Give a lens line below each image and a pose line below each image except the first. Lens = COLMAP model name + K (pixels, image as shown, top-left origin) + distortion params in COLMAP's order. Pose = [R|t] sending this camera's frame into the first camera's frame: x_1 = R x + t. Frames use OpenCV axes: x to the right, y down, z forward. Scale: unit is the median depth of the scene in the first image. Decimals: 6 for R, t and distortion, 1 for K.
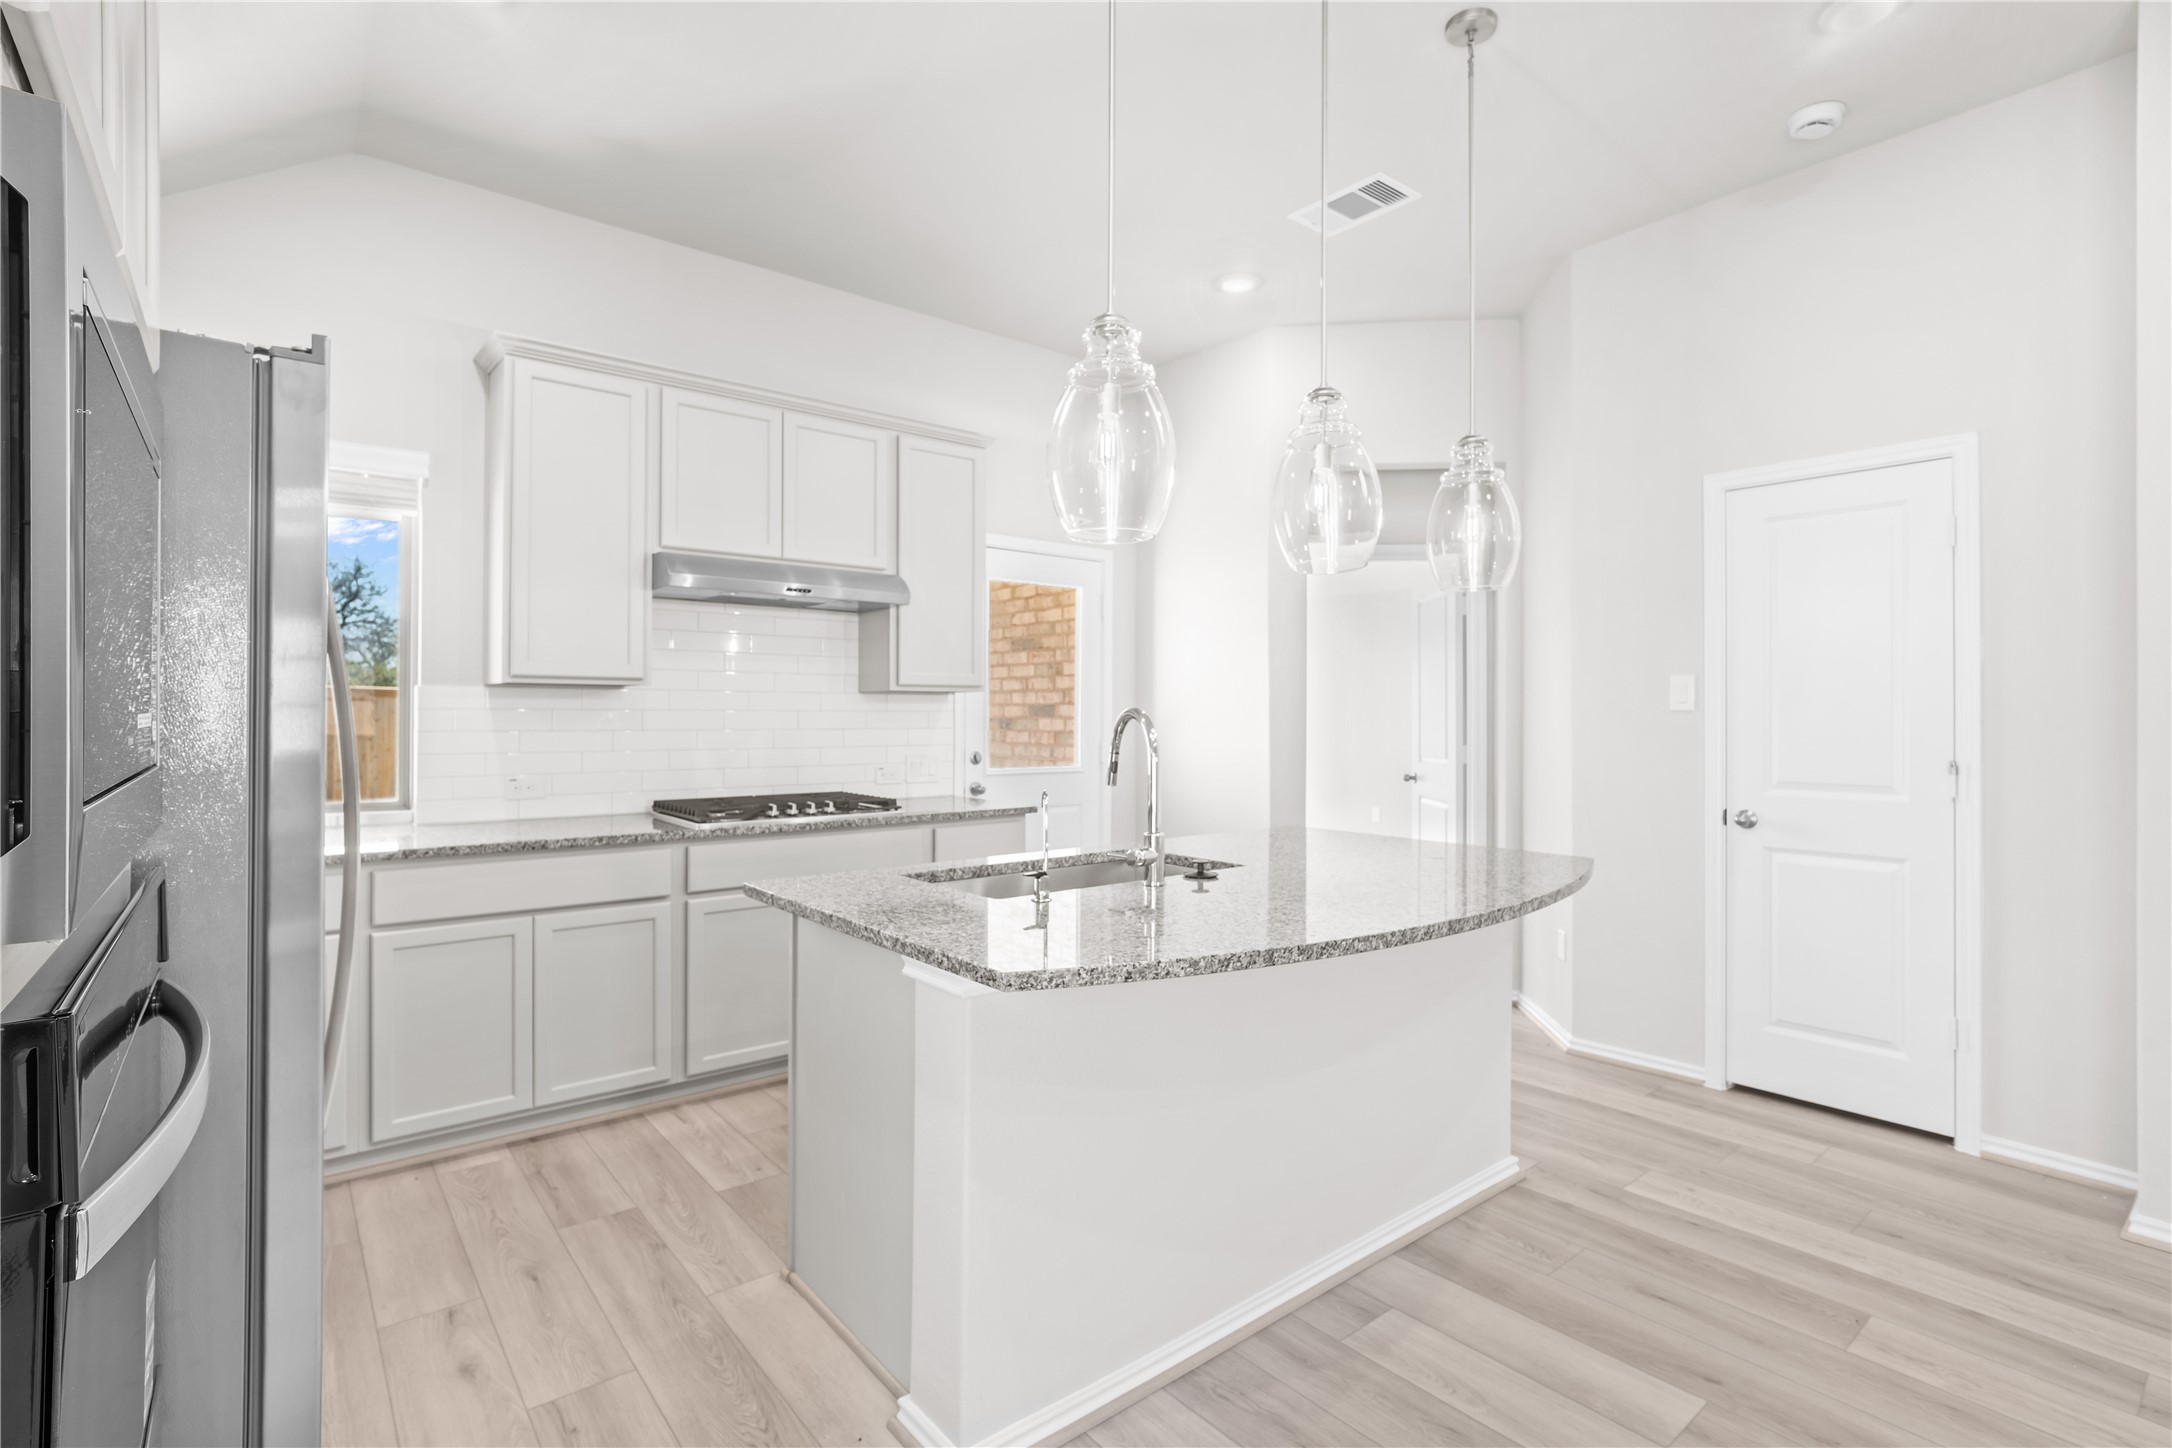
lens RADIAL K [[1022.0, 0, 1095.6], [0, 1022.0, 707.9], [0, 0, 1]] dist [-0.010274, 0.000995]
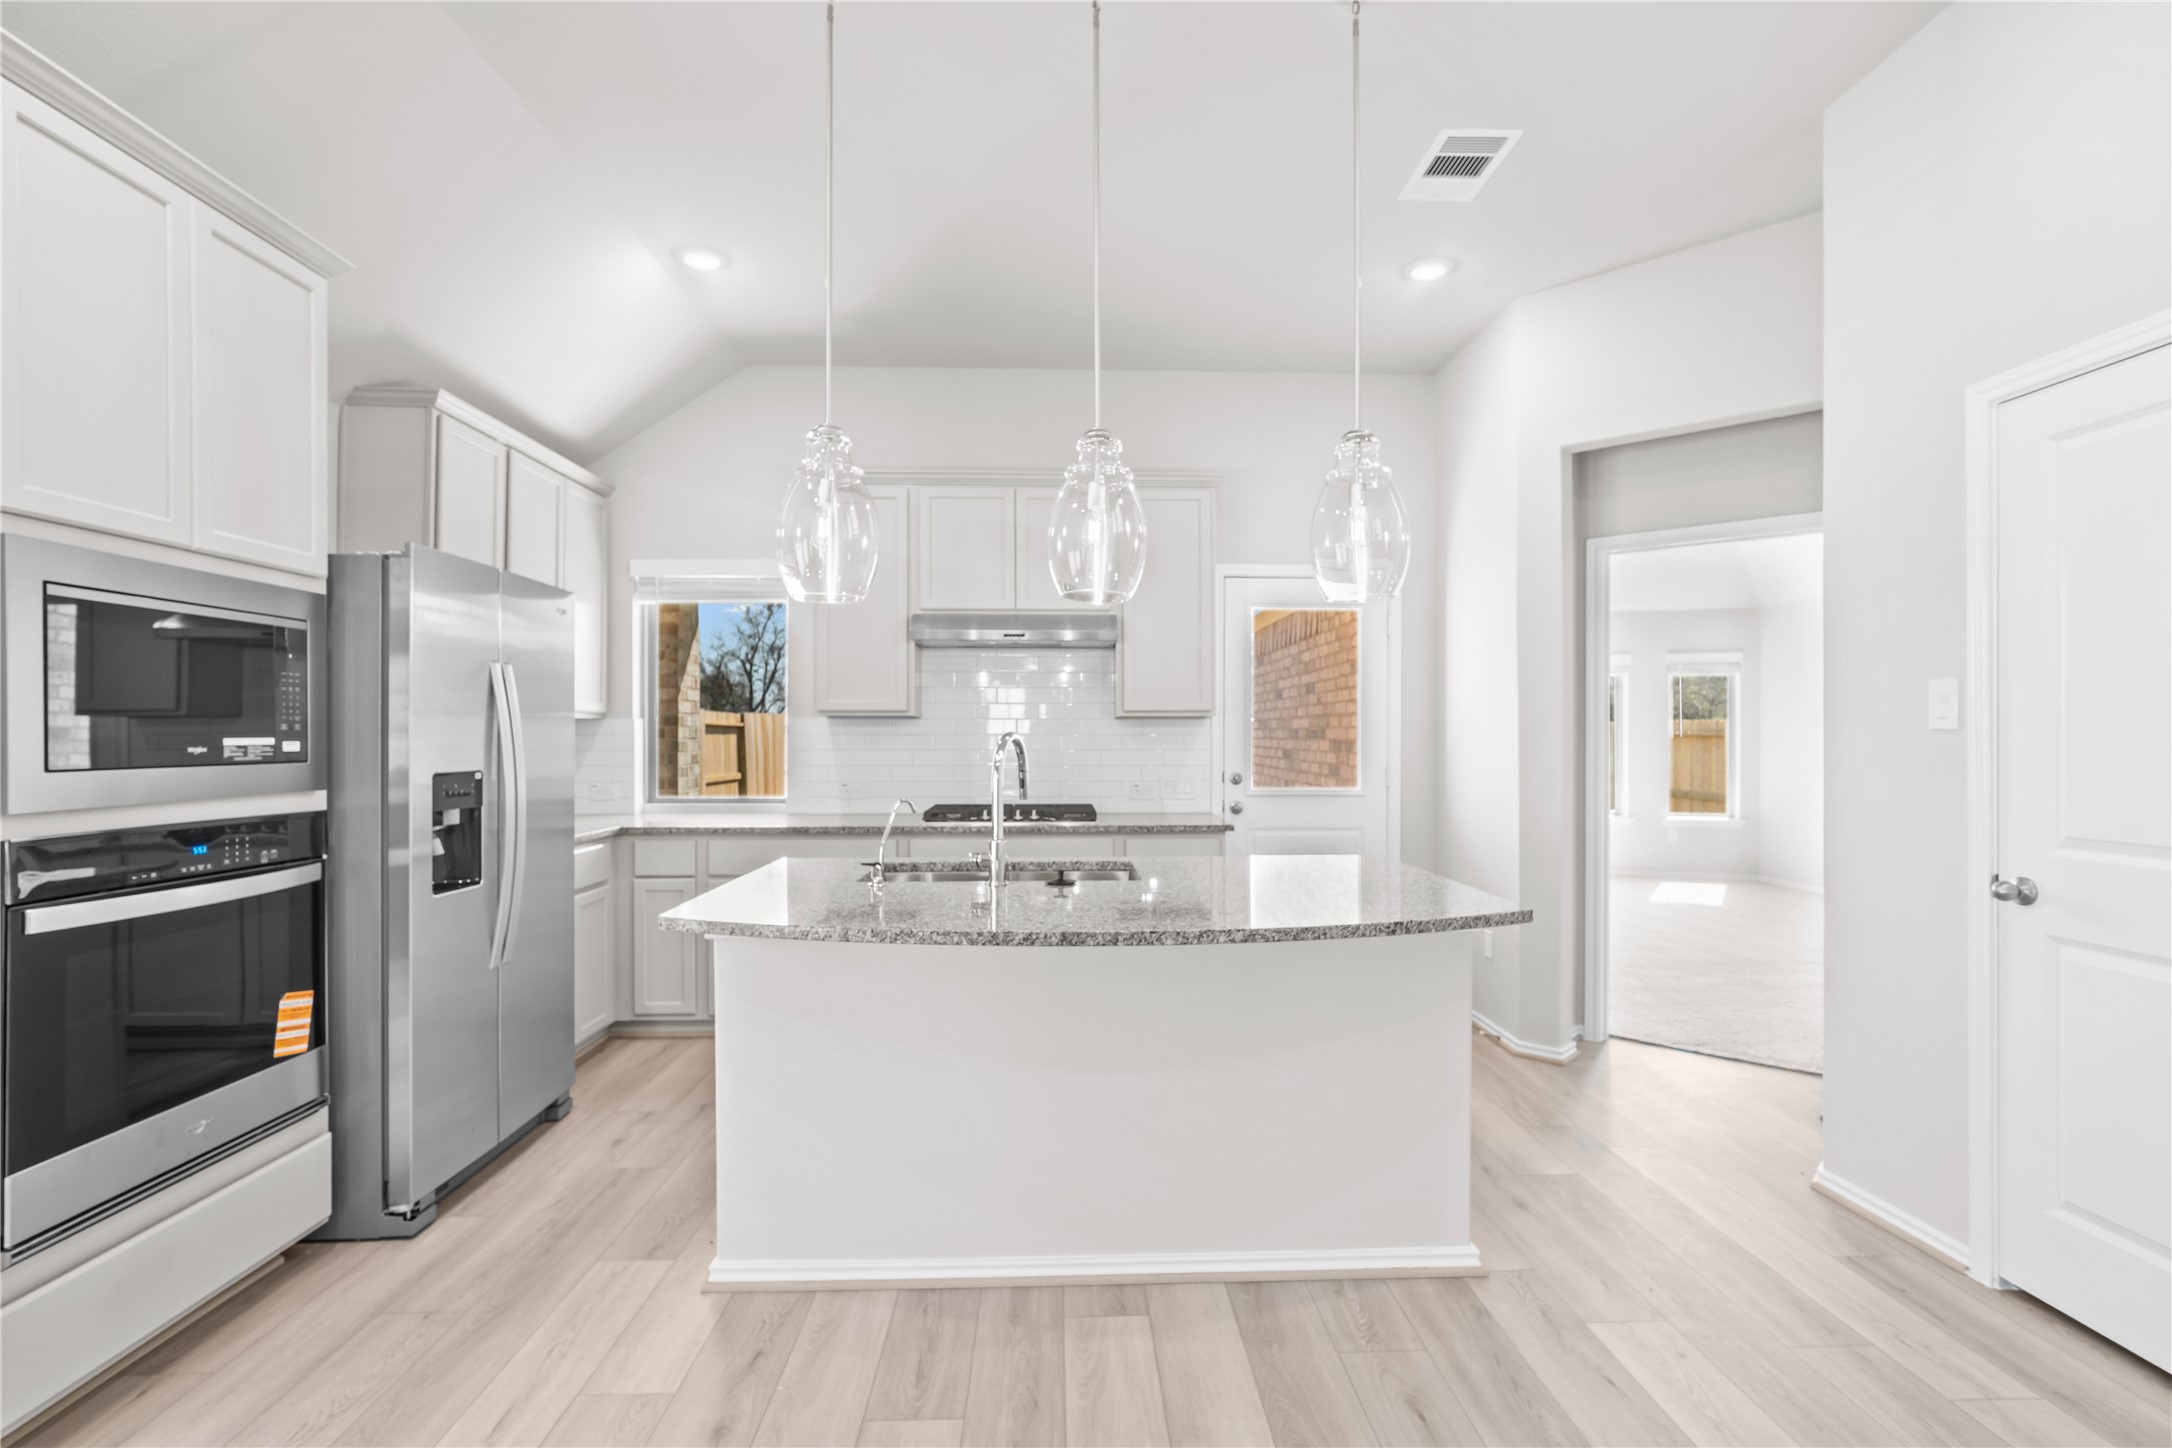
lens RADIAL K [[1022.0, 0, 1091.3], [0, 1022.0, 736.8], [0, 0, 1]] dist [-0.010274, 0.000995]
pose [[0.792158, -0.002713, -0.610310, 0.572611], [0.006570, 0.999970, 0.004082, 0.001222], [0.610281, -0.007243, 0.792152, 0.102590]]
